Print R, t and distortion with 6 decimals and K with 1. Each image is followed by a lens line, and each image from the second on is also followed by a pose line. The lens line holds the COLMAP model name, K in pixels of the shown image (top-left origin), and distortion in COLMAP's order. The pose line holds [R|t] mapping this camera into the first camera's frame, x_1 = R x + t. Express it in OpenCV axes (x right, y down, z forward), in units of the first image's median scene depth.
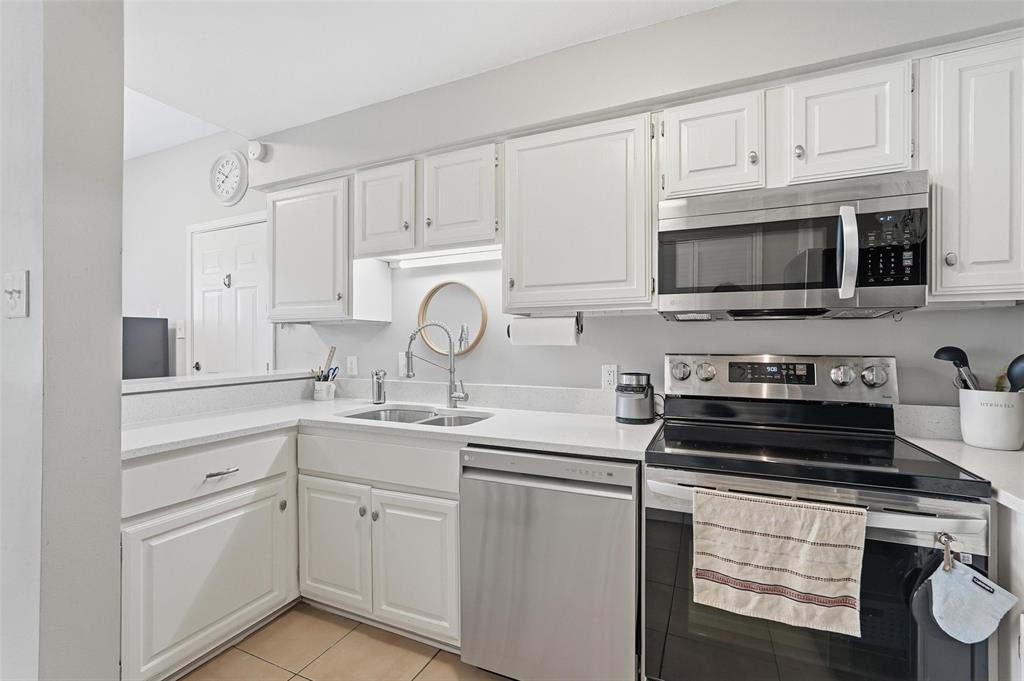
lens RADIAL K [[452.9, 0, 512.0], [0, 452.9, 340.5], [0, 0, 1]] dist [-0.000318, 0.000165]
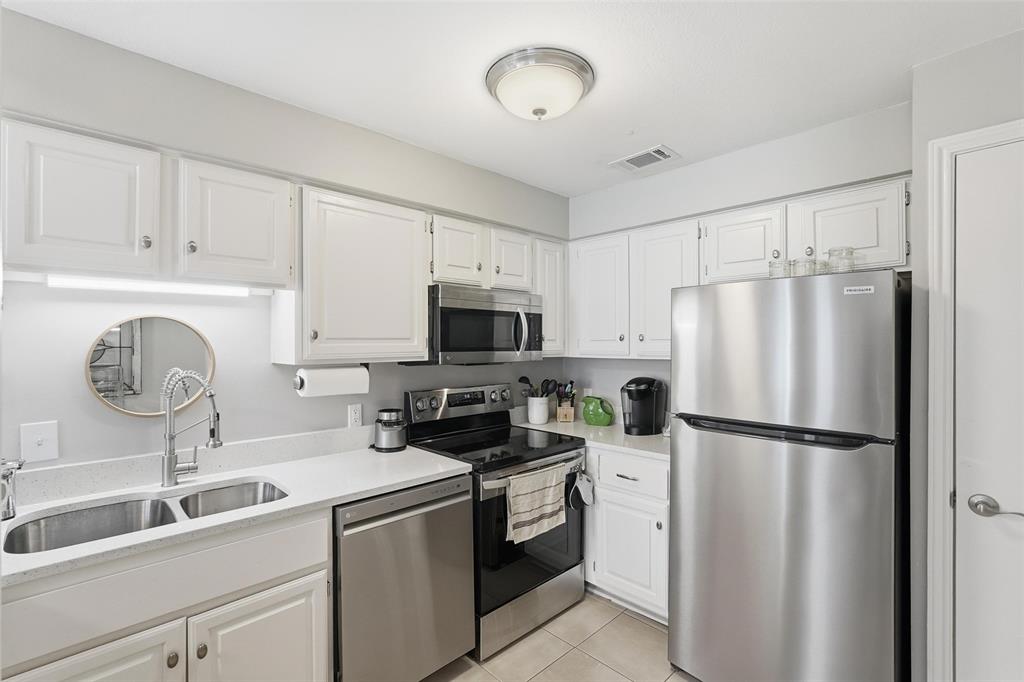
lens RADIAL K [[460.4, 0, 507.7], [0, 460.4, 338.9], [0, 0, 1]] dist [0.000400, 0.000579]
pose [[0.379900, 0.007359, 0.924998, -0.870610], [-0.004284, 0.999972, -0.006196, -0.129132], [-0.925017, -0.001609, 0.379921, 0.270220]]
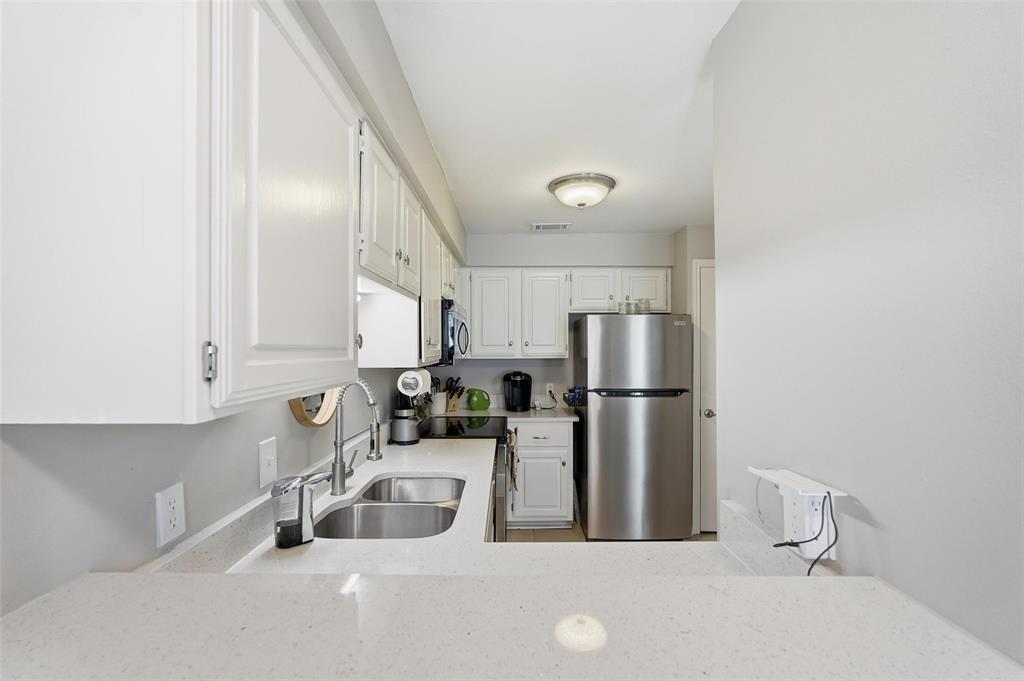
lens RADIAL K [[461.8, 0, 510.5], [0, 461.8, 345.0], [0, 0, 1]] dist [-0.001536, 0.000302]
pose [[-0.413807, 0.003798, 0.910357, -1.276281], [-0.005426, 0.999963, -0.006638, -0.121112], [-0.910349, -0.007687, -0.413771, 1.469086]]
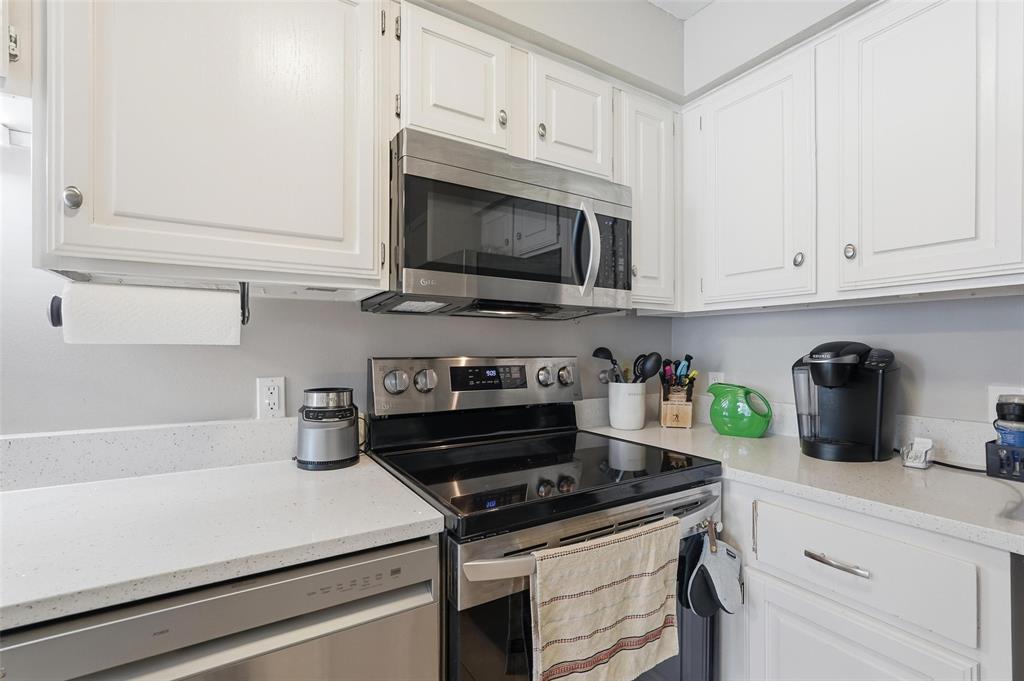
lens RADIAL K [[461.8, 0, 510.5], [0, 461.8, 345.0], [0, 0, 1]] dist [-0.001536, 0.000302]
pose [[0.567981, 0.006220, 0.823018, -0.140510], [-0.006489, 0.999974, -0.003079, 0.011592], [-0.823016, -0.003592, 0.568007, 0.475249]]
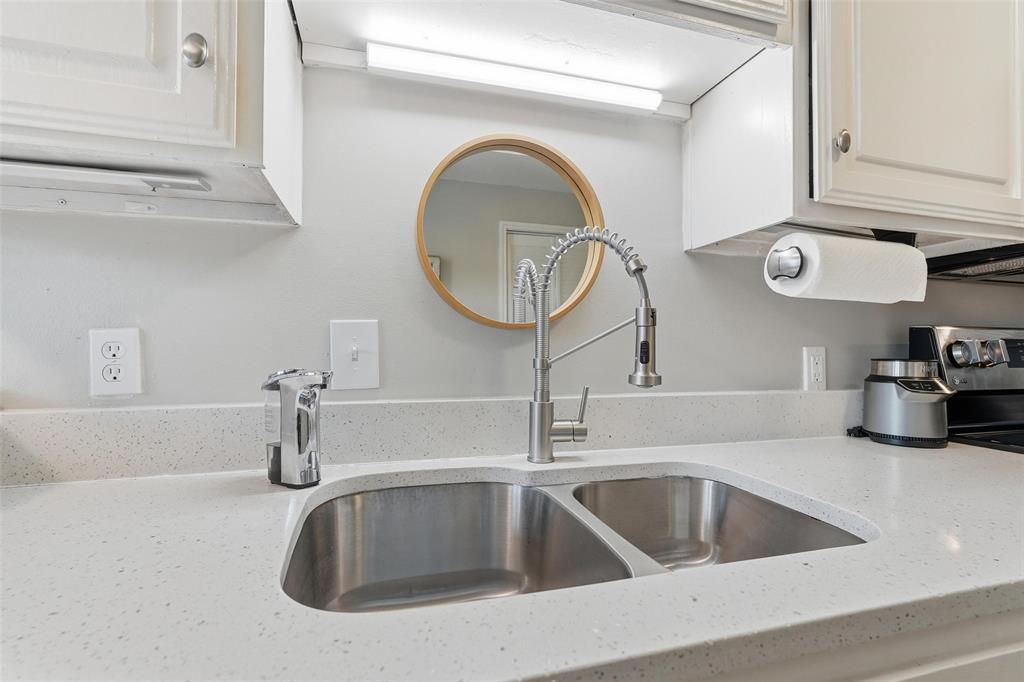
lens RADIAL K [[470.1, 0, 512.0], [0, 470.1, 341.0], [0, 0, 1]] dist [-0.000345, 0.000172]
pose [[0.765133, 0.012417, 0.643752, -0.568709], [-0.010461, 0.999922, -0.006853, 0.067353], [-0.643787, -0.001491, 0.765203, 0.988809]]
